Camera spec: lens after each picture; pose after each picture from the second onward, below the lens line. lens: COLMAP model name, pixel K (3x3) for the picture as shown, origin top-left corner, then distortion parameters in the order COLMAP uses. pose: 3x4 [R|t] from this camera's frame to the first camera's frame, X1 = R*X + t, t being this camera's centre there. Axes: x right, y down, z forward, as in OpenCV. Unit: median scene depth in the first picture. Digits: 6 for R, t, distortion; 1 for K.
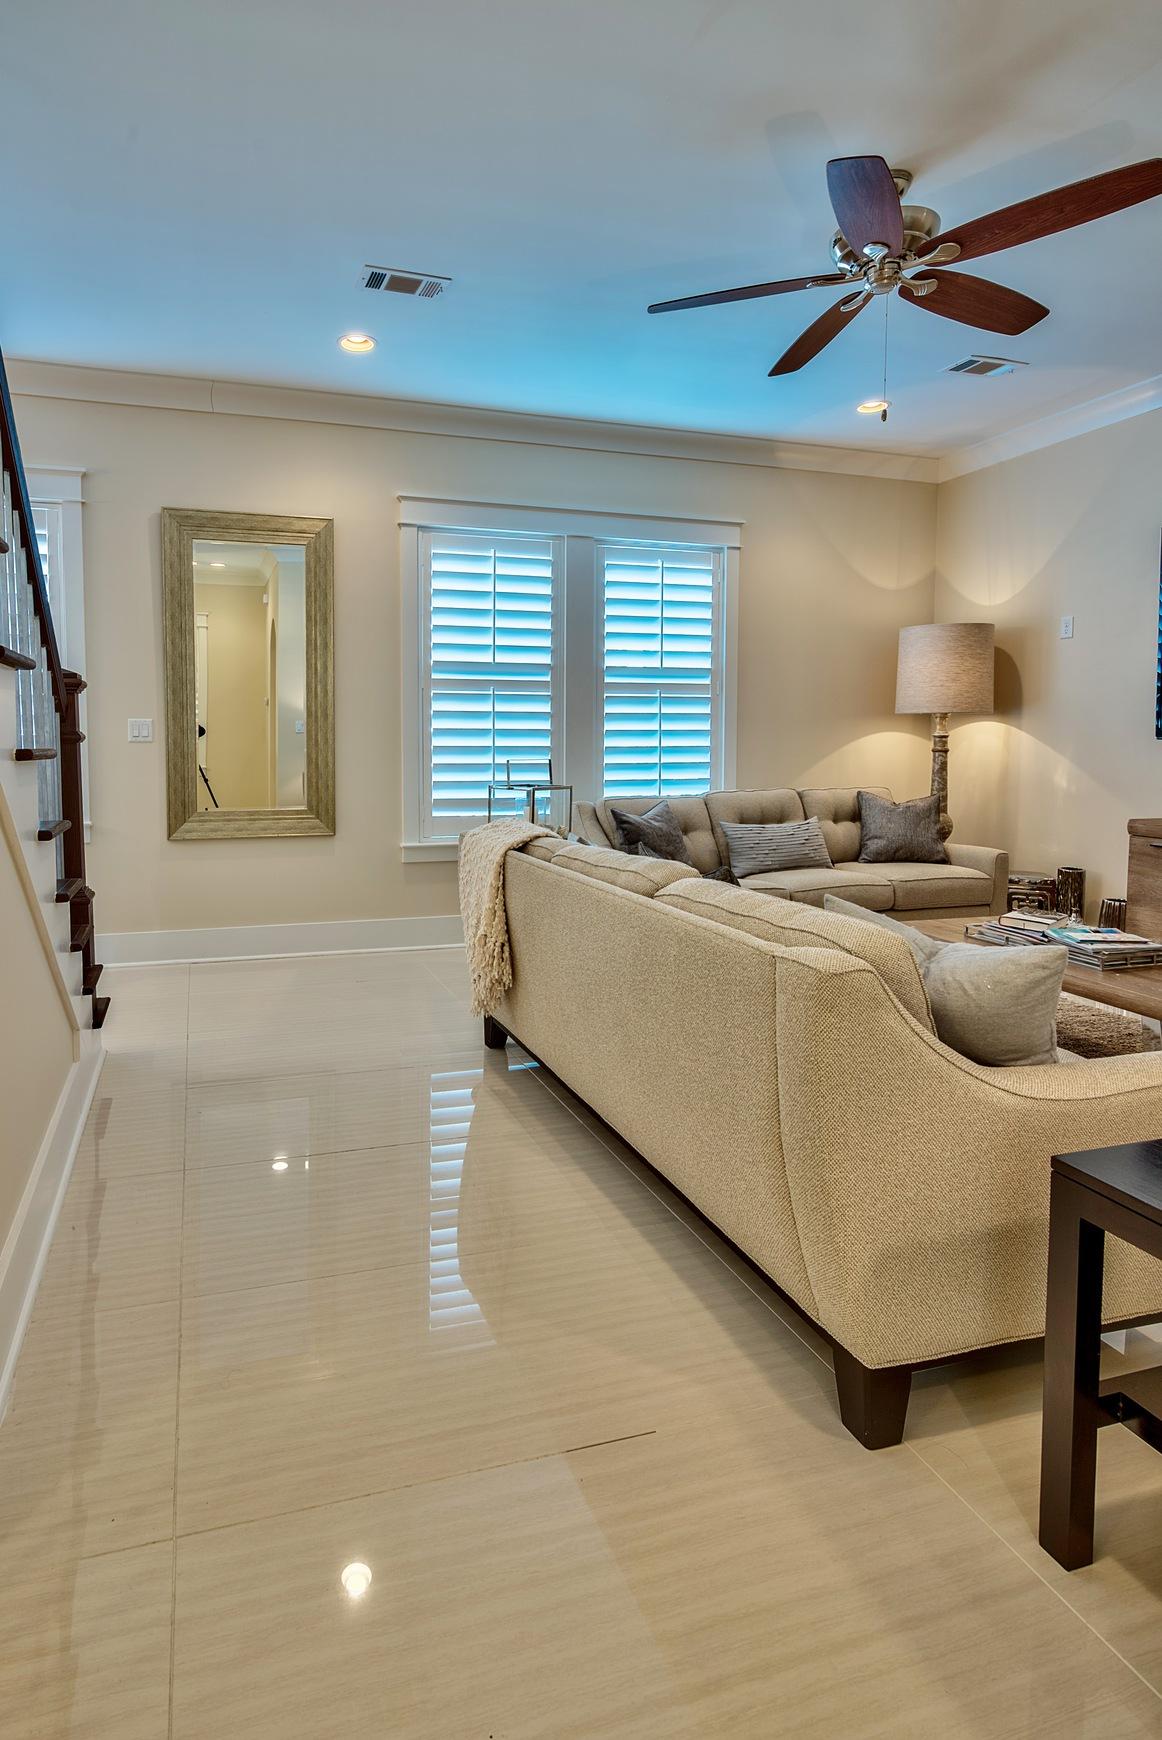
lens RADIAL K [[984.9, 0, 501.5], [0, 984.9, 812.9], [0, 0, 1]] dist [-0.006687, -0.001246]
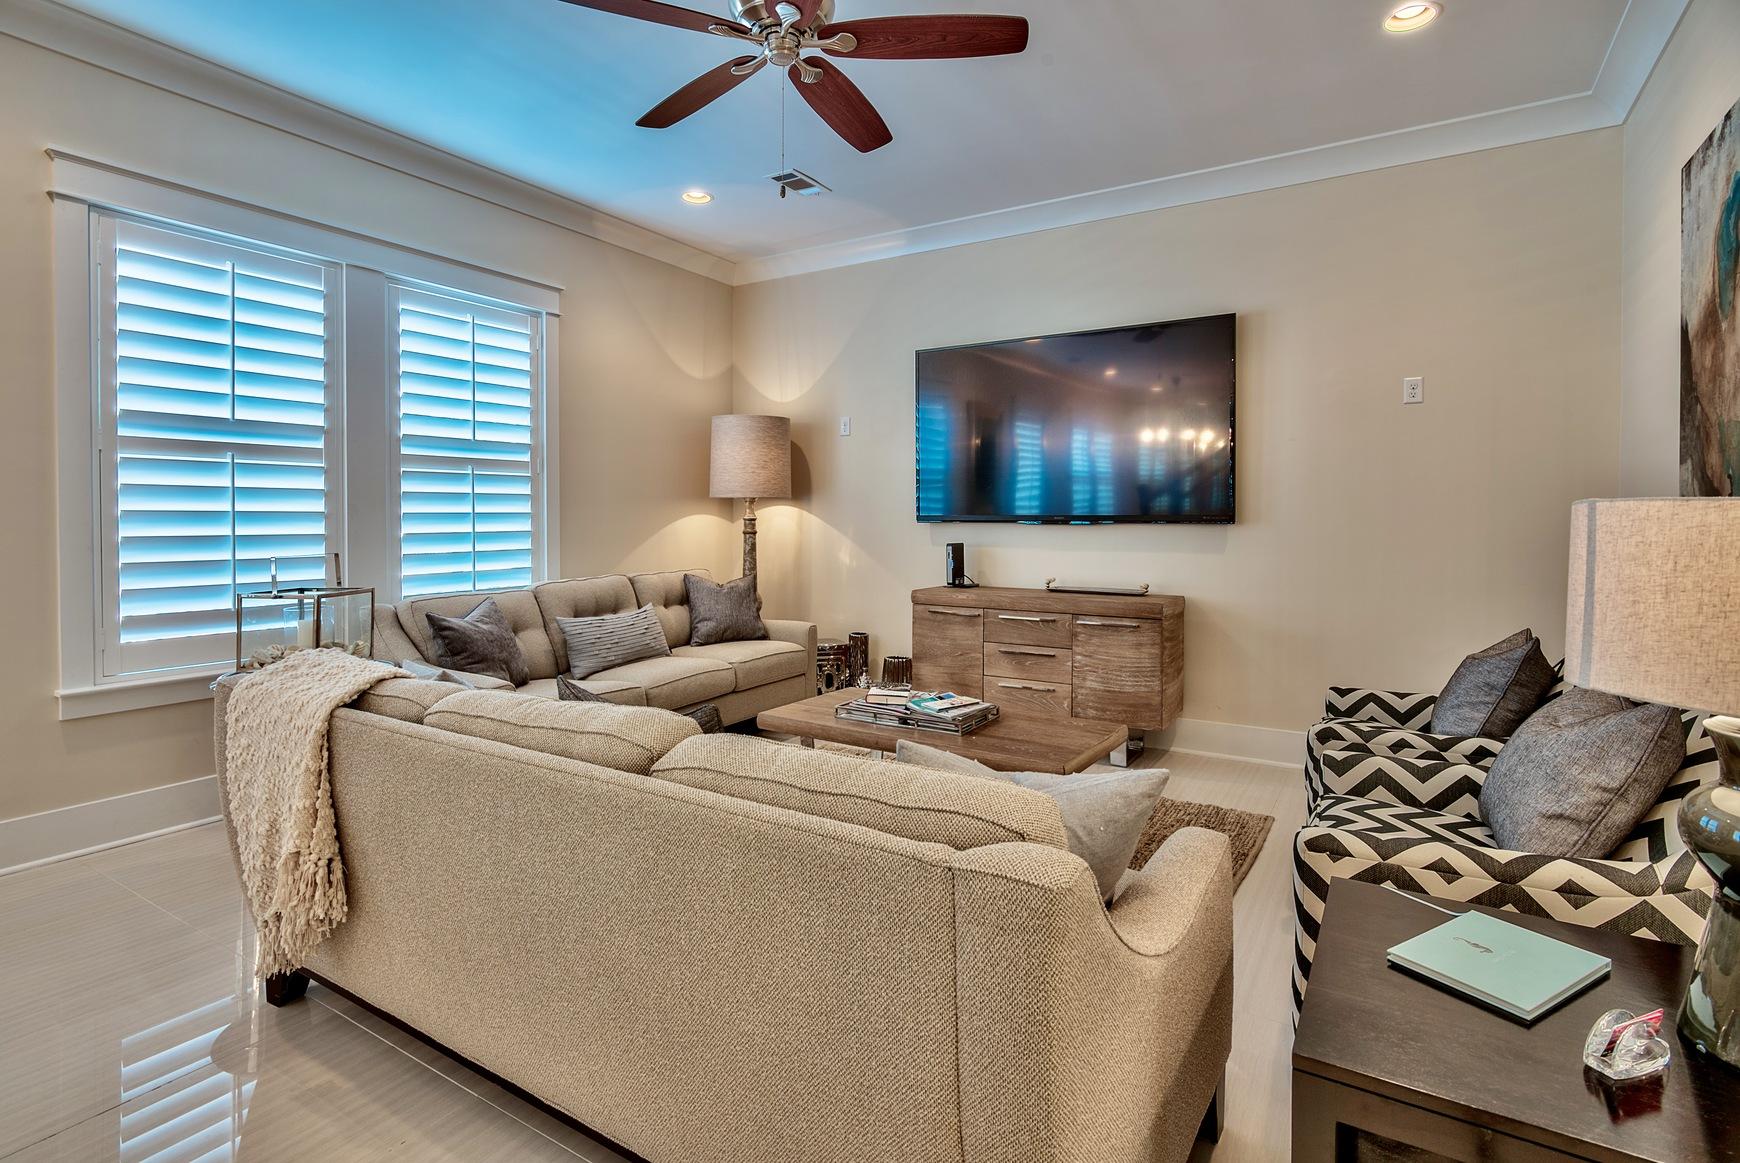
lens RADIAL K [[849.6, 0, 883.5], [0, 849.6, 530.7], [0, 0, 1]] dist [-0.001498, -0.001068]
pose [[0.752353, -0.009766, 0.658688, -0.058083], [0.044409, 0.998367, -0.035921, -0.027882], [-0.657262, 0.056277, 0.751558, 0.227391]]
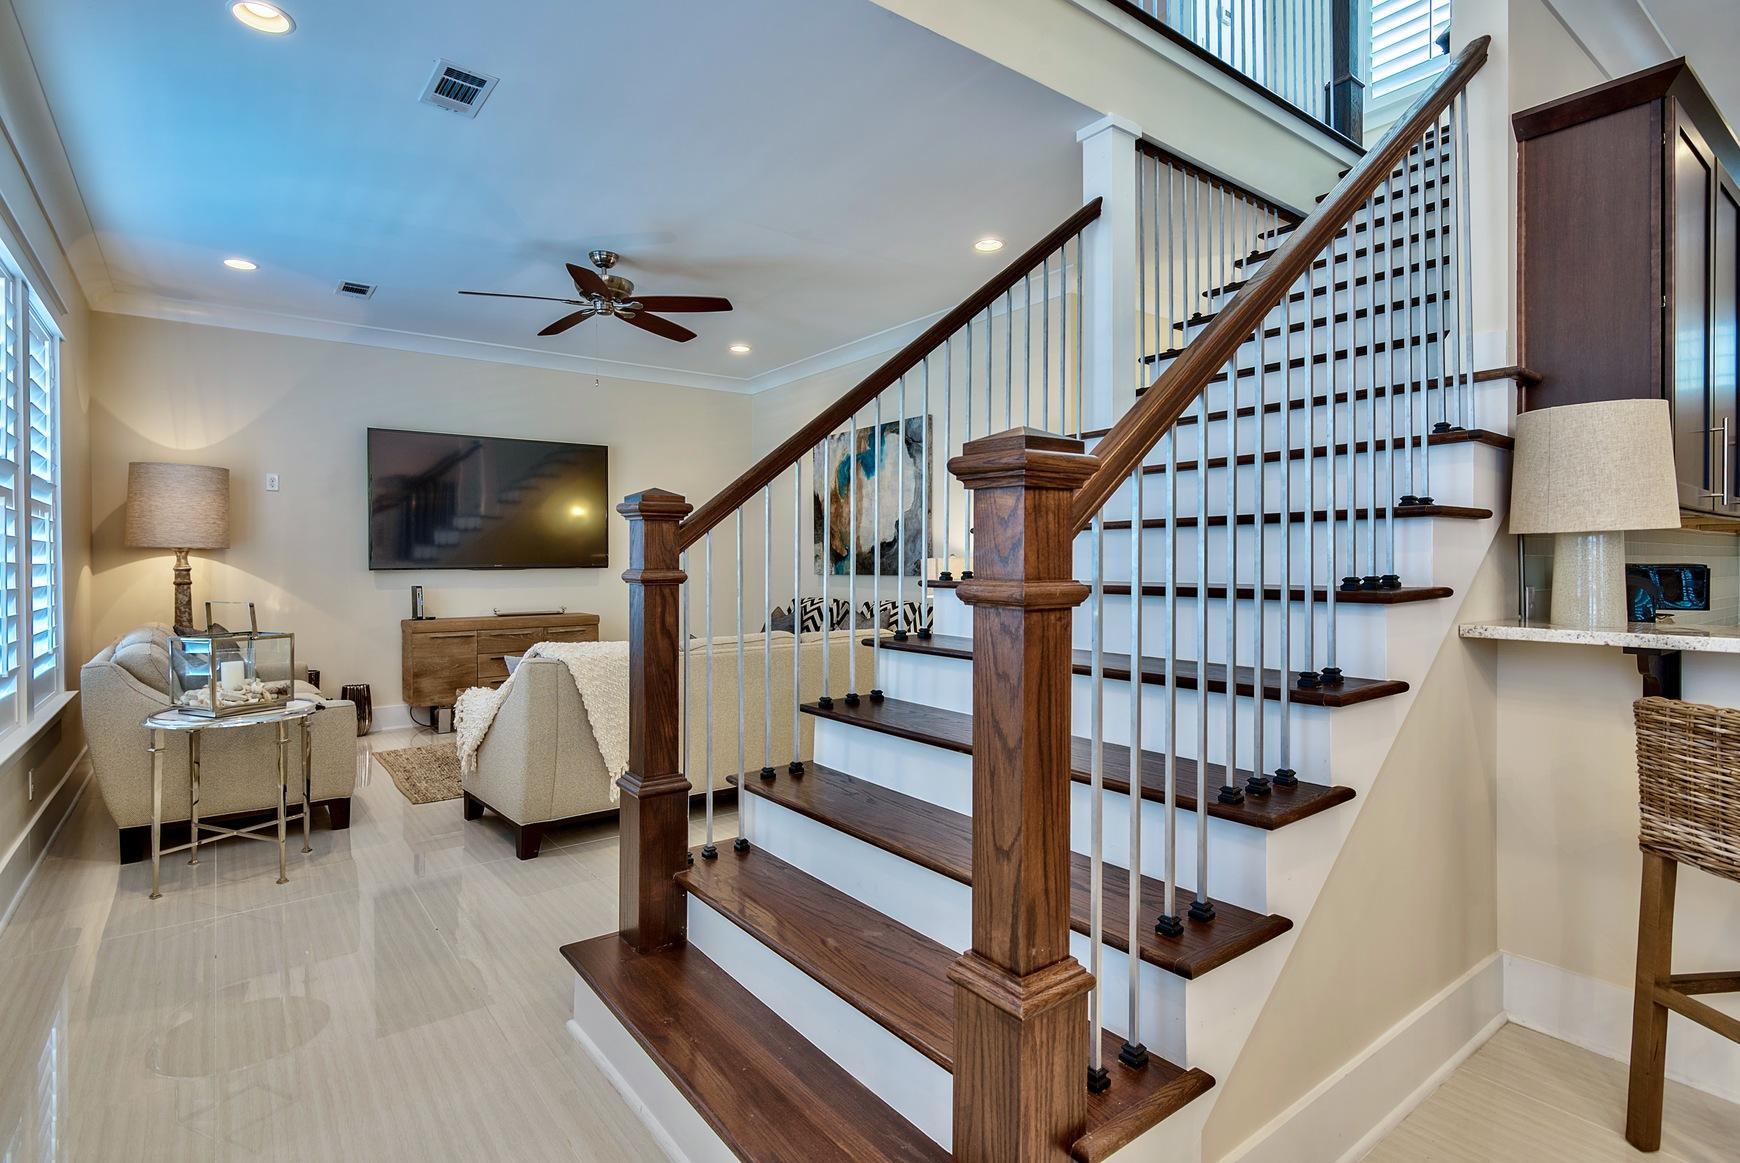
lens RADIAL K [[849.6, 0, 867.1], [0, 849.6, 566.3], [0, 0, 1]] dist [-0.001498, -0.001068]
pose [[-0.356582, -0.006060, 0.934244, -0.734137], [0.070308, 0.996969, 0.033302, -0.067401], [-0.931615, 0.077560, -0.355076, 0.716145]]
